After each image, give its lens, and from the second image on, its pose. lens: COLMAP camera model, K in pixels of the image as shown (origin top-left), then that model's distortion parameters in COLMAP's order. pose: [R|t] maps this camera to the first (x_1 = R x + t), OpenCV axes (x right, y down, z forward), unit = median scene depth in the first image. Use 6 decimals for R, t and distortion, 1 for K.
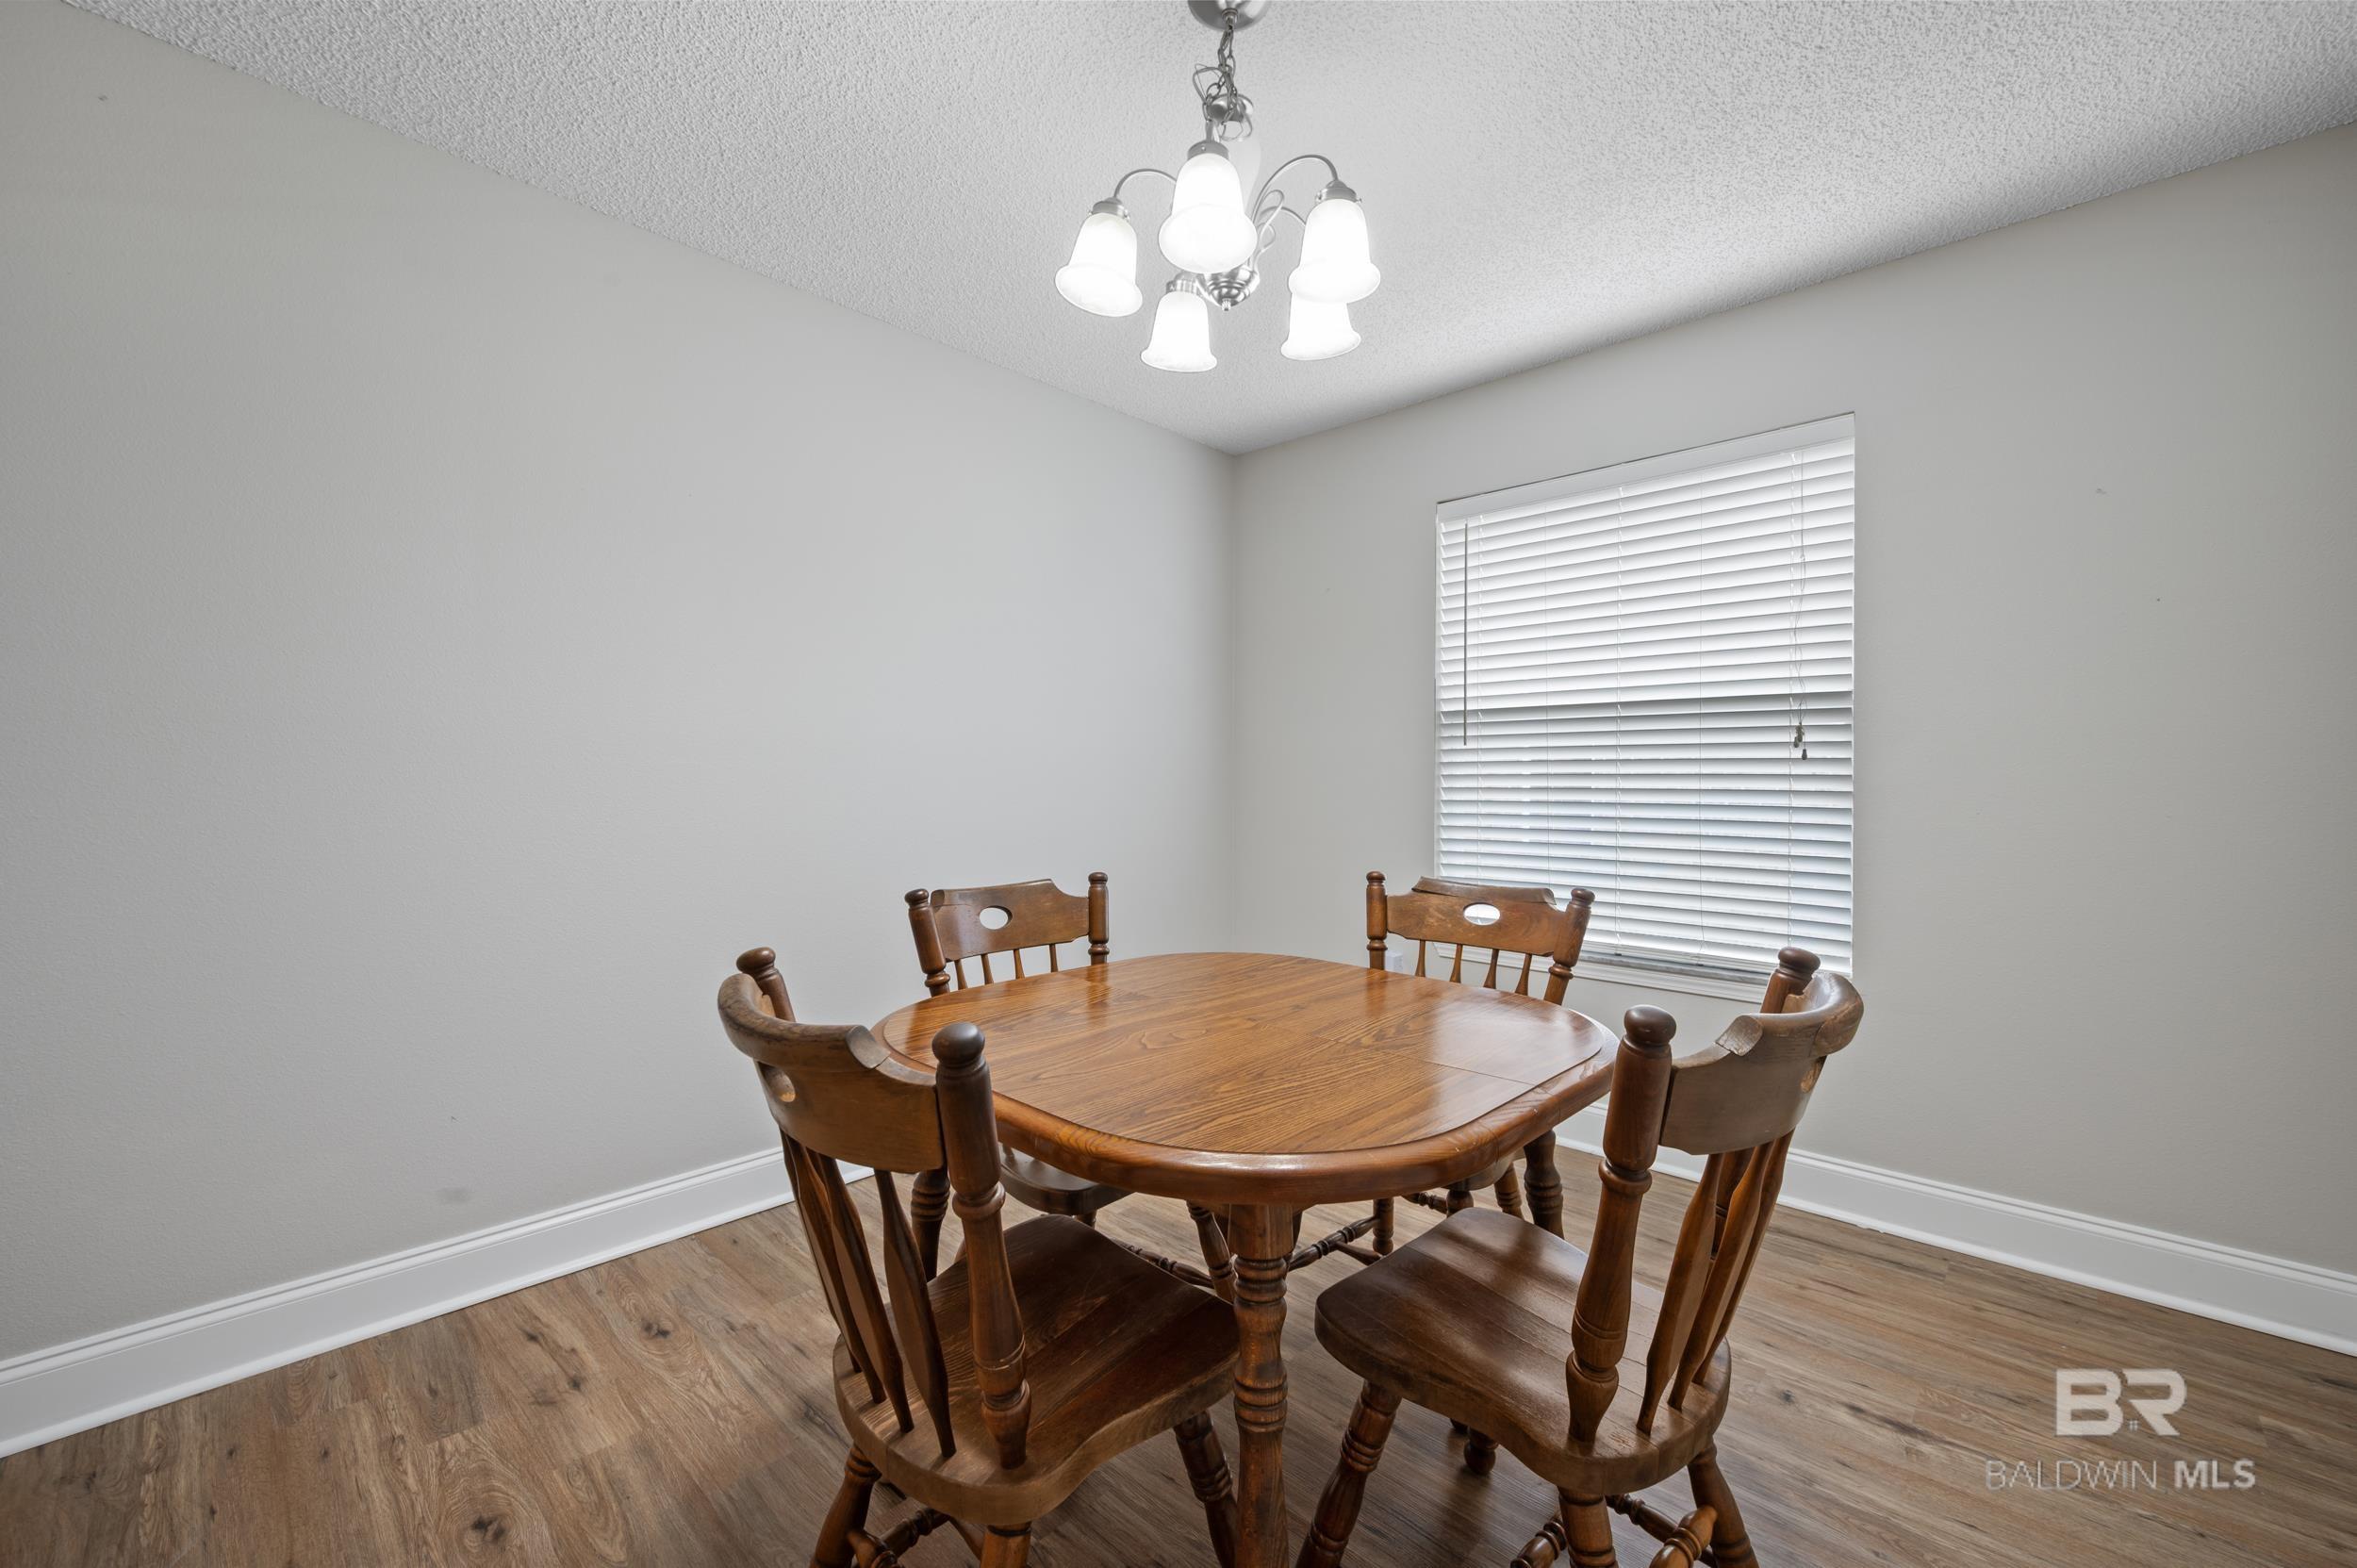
lens RADIAL K [[922.5, 0, 1178.8], [0, 922.5, 790.7], [0, 0, 1]] dist [-0.003279, -0.000510]
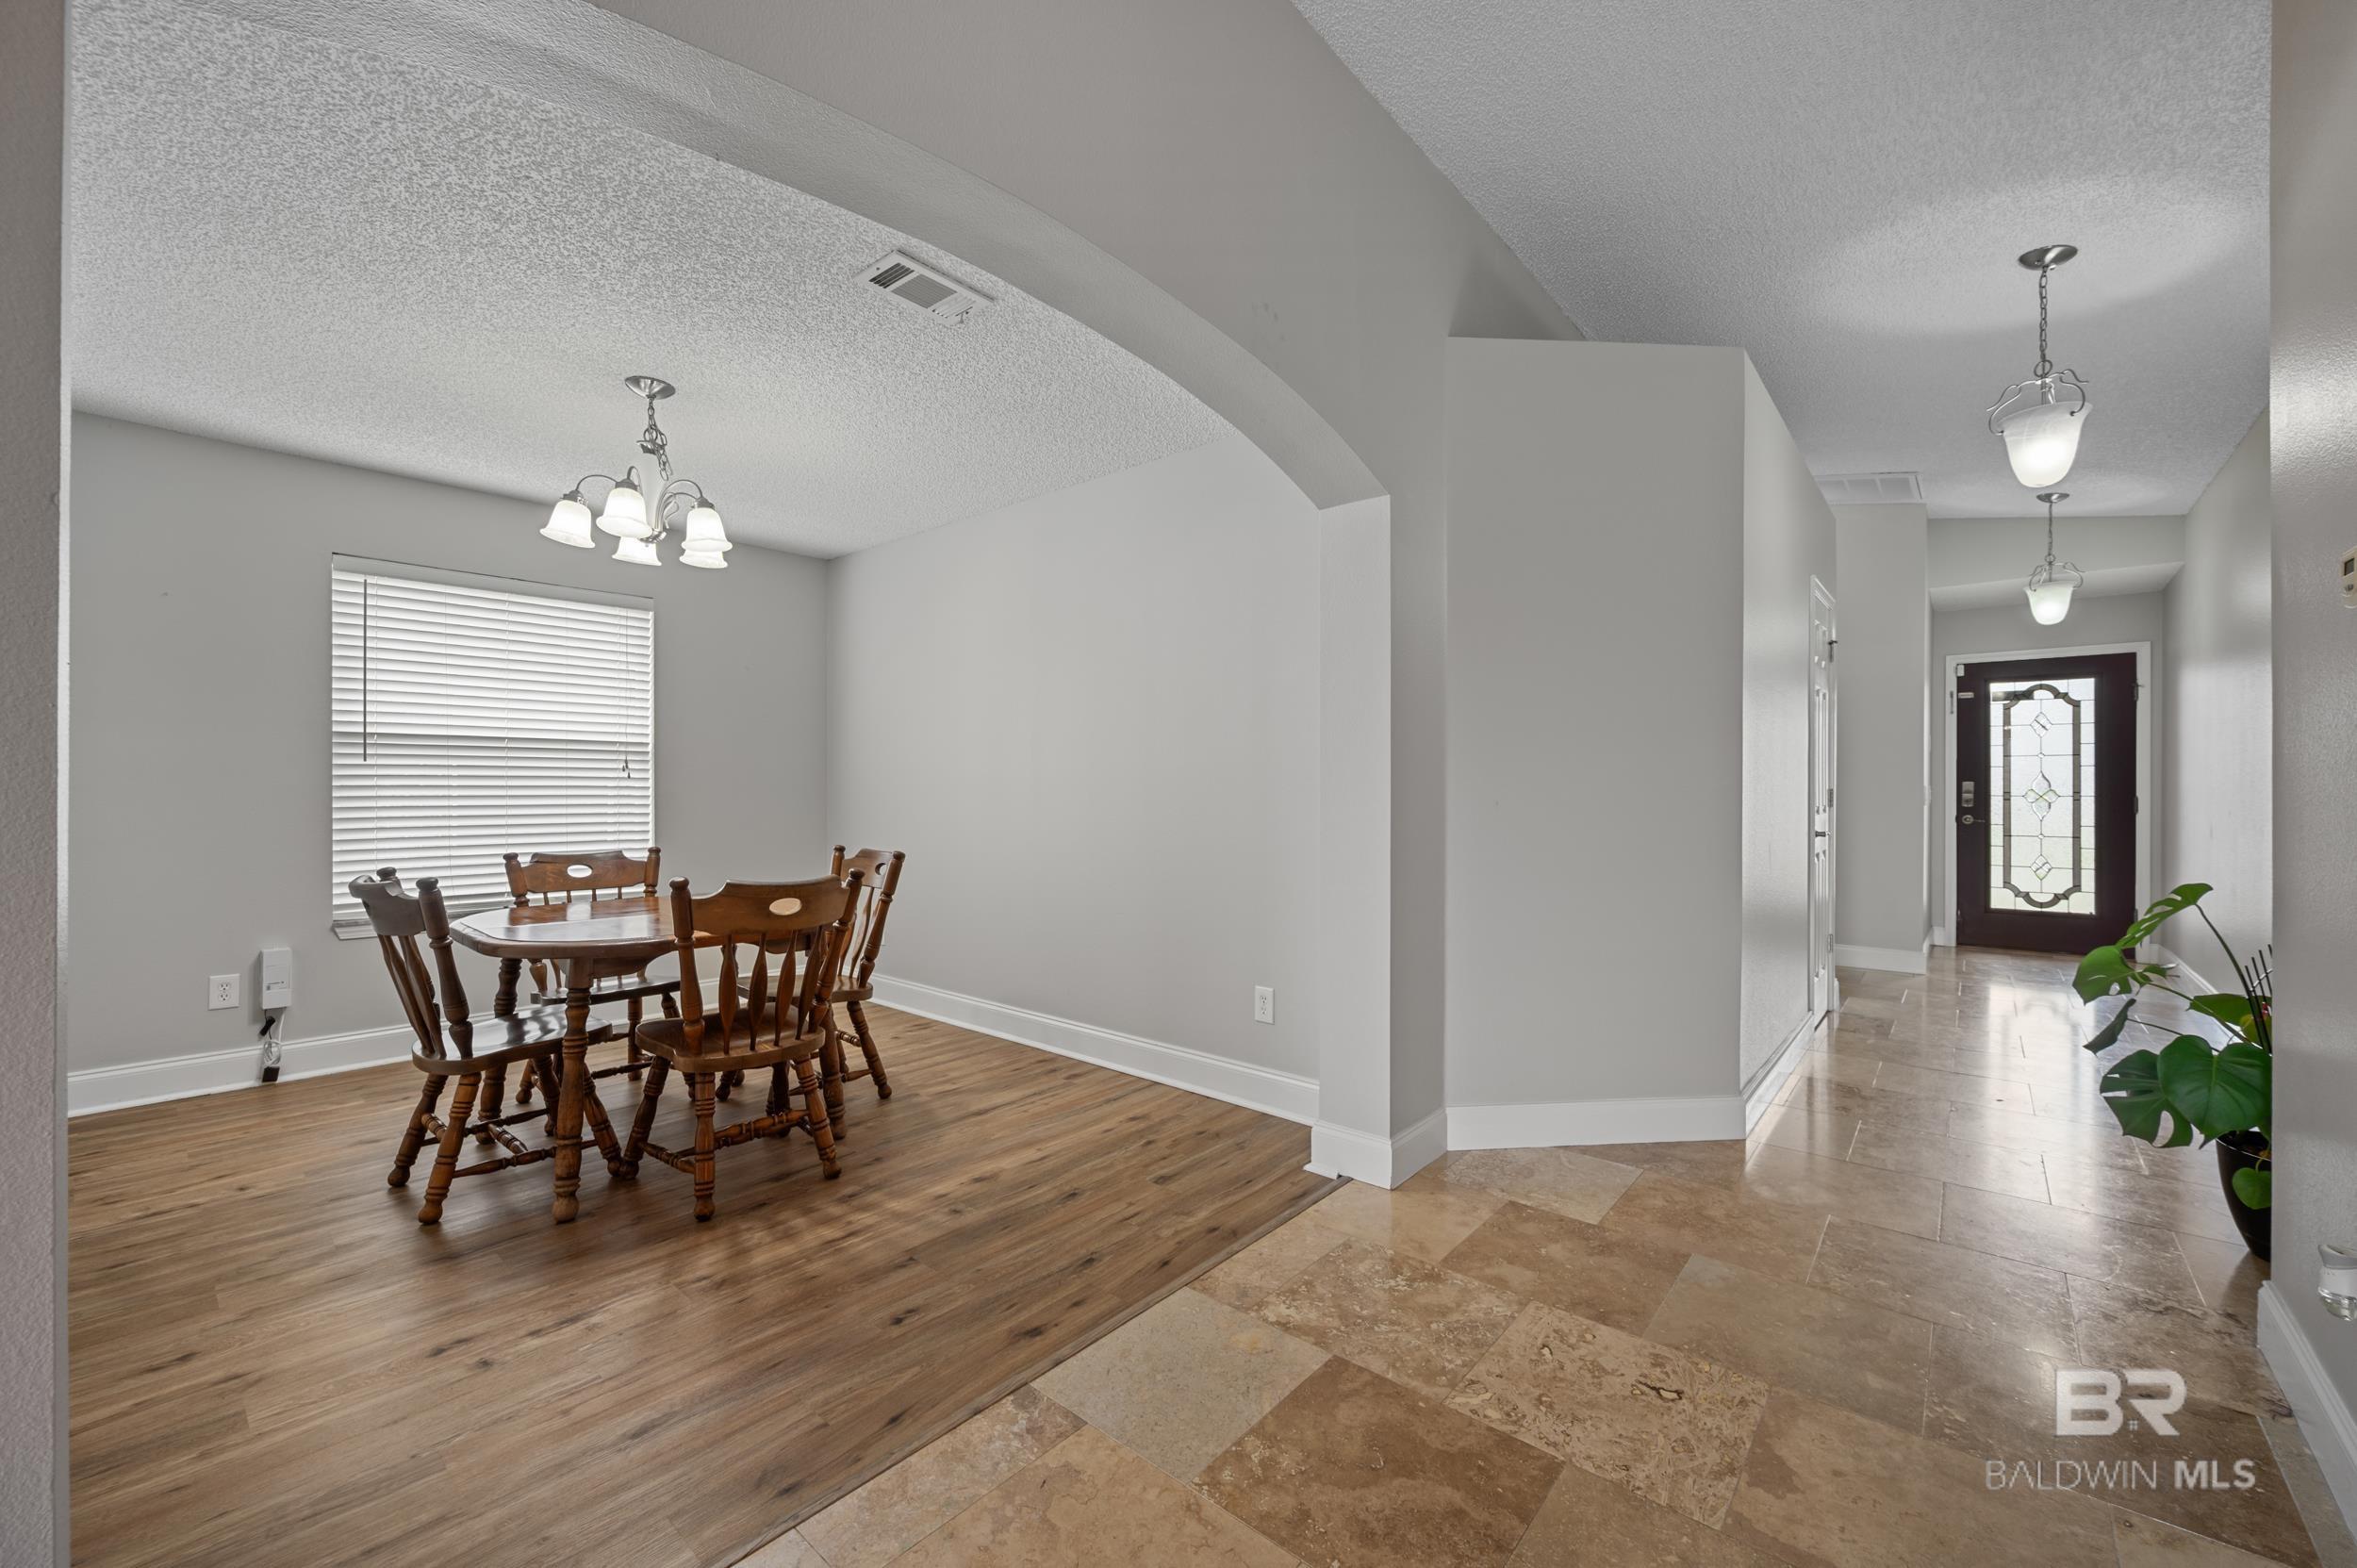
lens RADIAL K [[922.5, 0, 1177.8], [0, 922.5, 786.0], [0, 0, 1]] dist [-0.003279, -0.000510]
pose [[-0.038051, -0.002256, 0.999273, -1.211240], [0.006734, 0.999974, 0.002514, -0.016279], [-0.999253, 0.006825, -0.038035, -0.028029]]
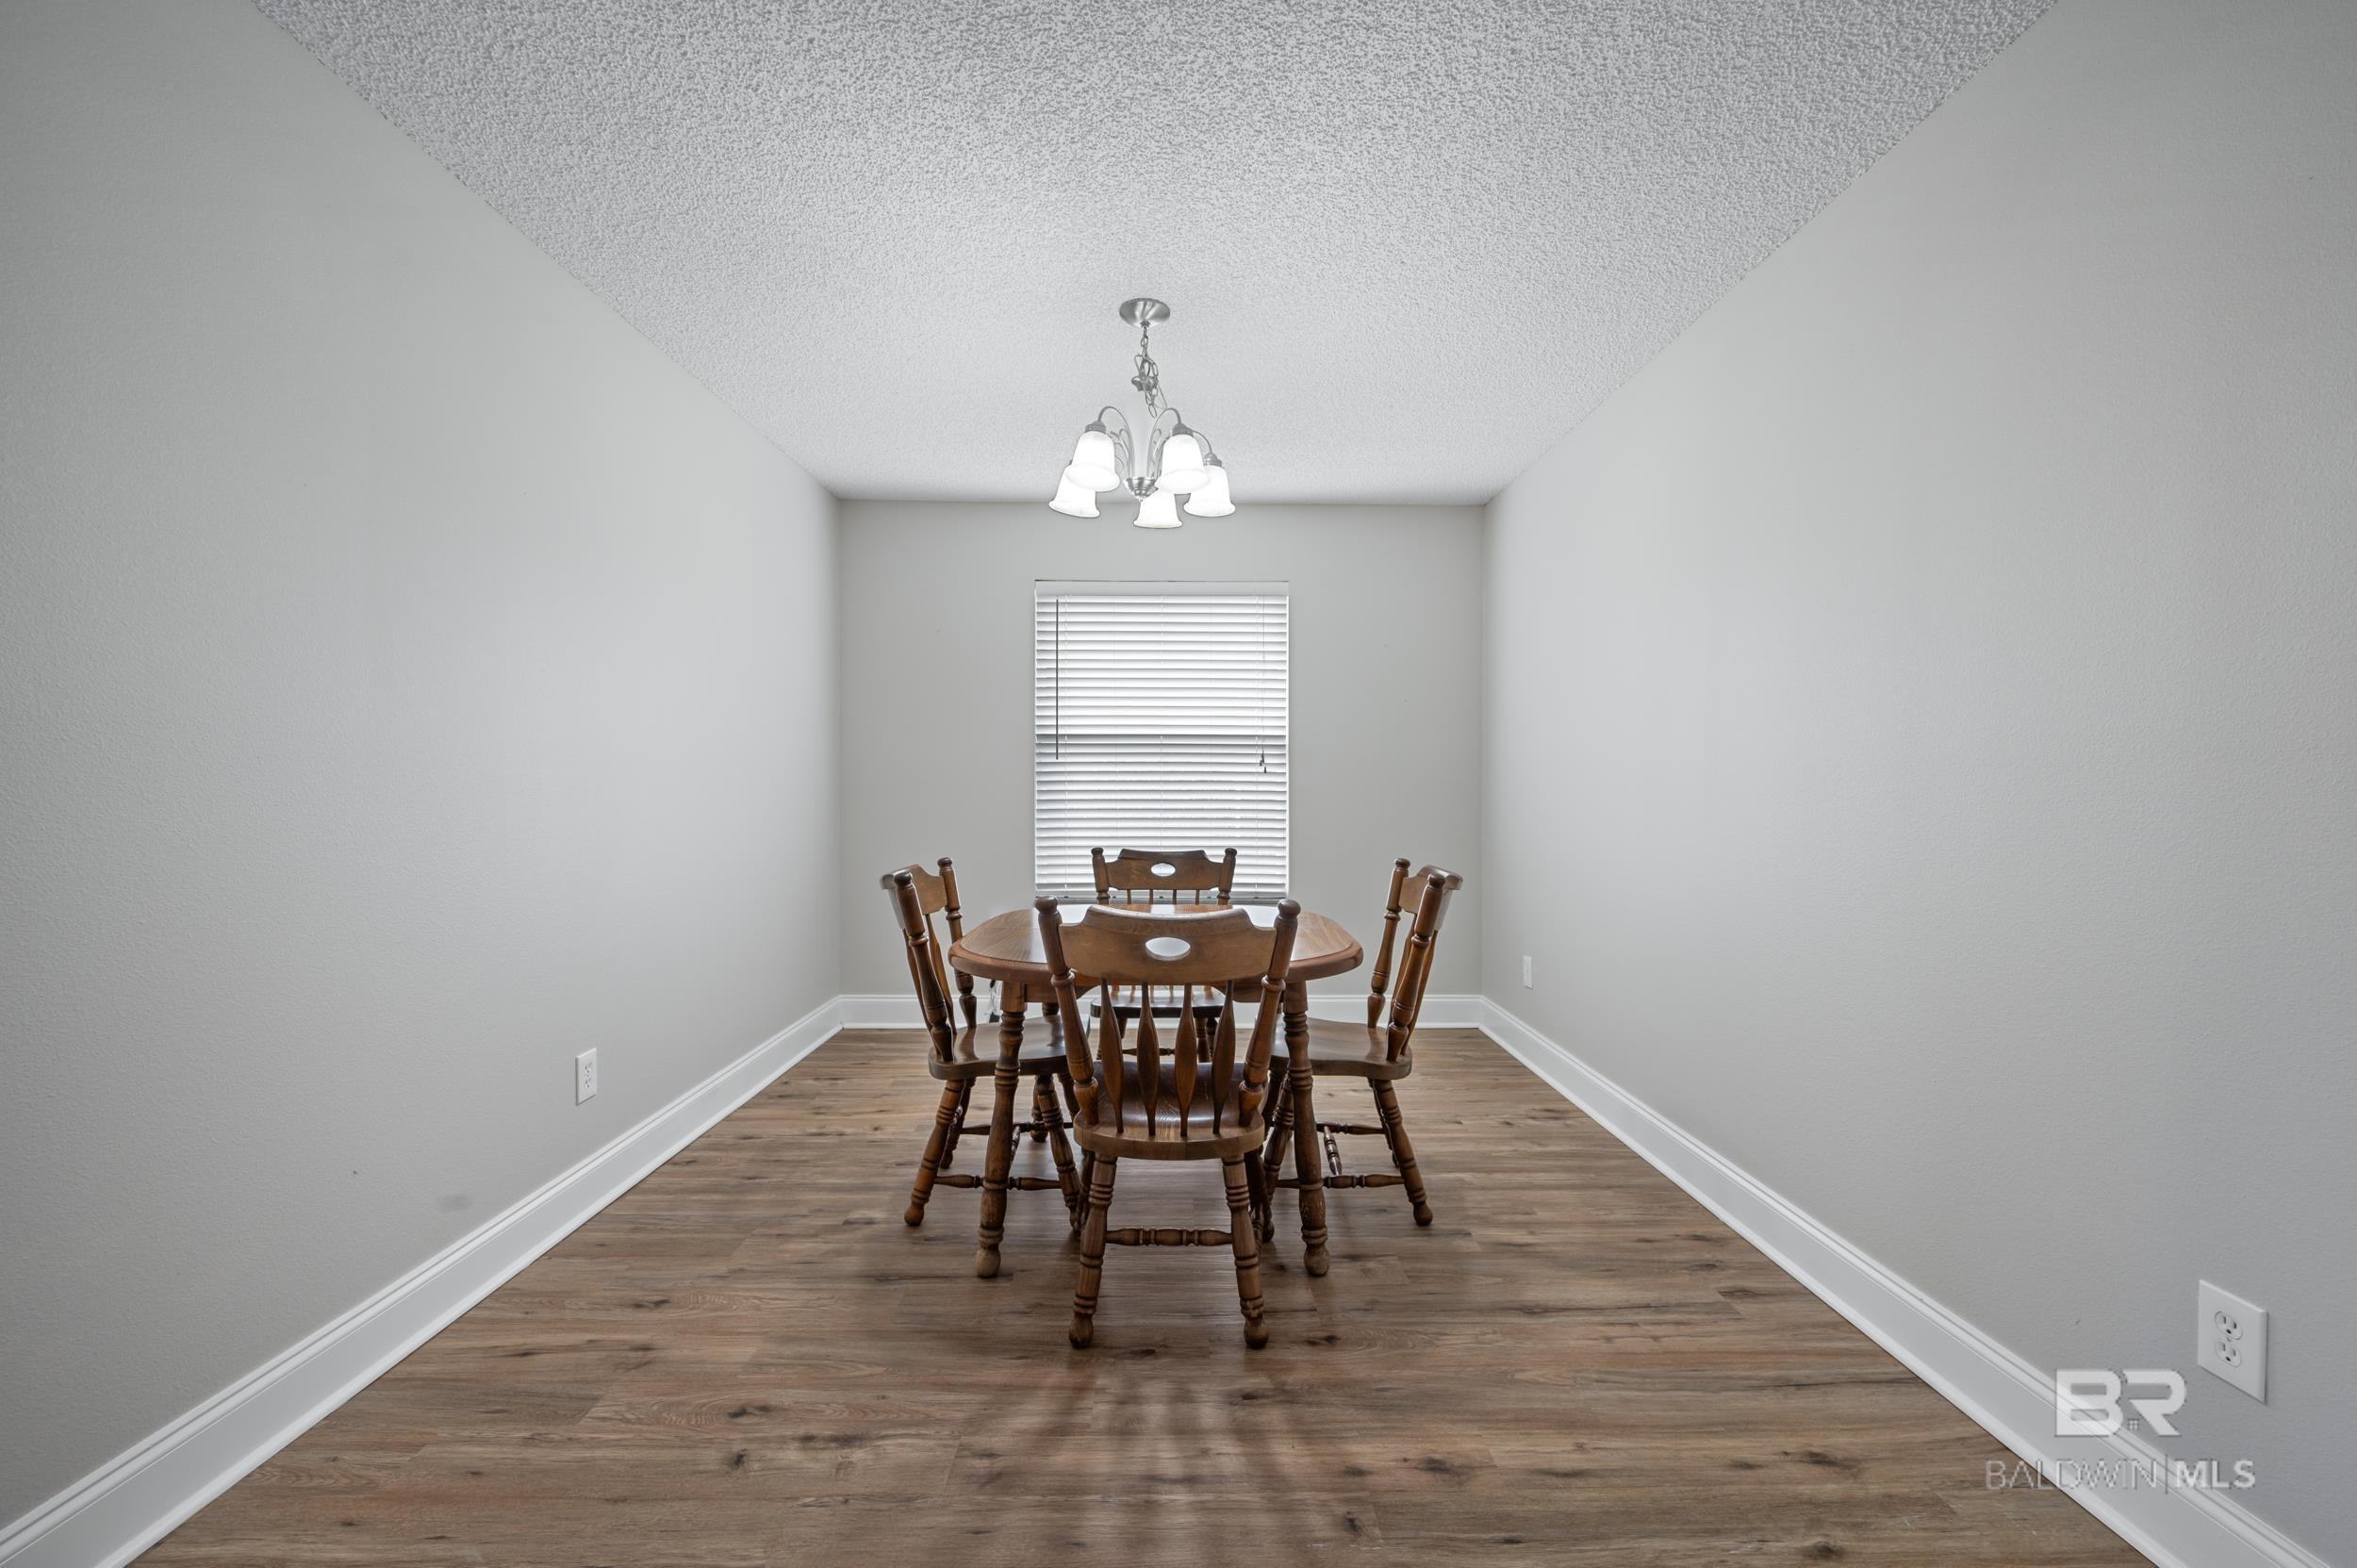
lens RADIAL K [[922.5, 0, 1187.8], [0, 922.5, 788.3], [0, 0, 1]] dist [-0.003279, -0.000510]
pose [[0.713680, -0.005996, 0.700446, -0.667357], [0.006502, 0.999977, 0.001934, -0.009479], [-0.700442, 0.003174, 0.713703, -0.158414]]
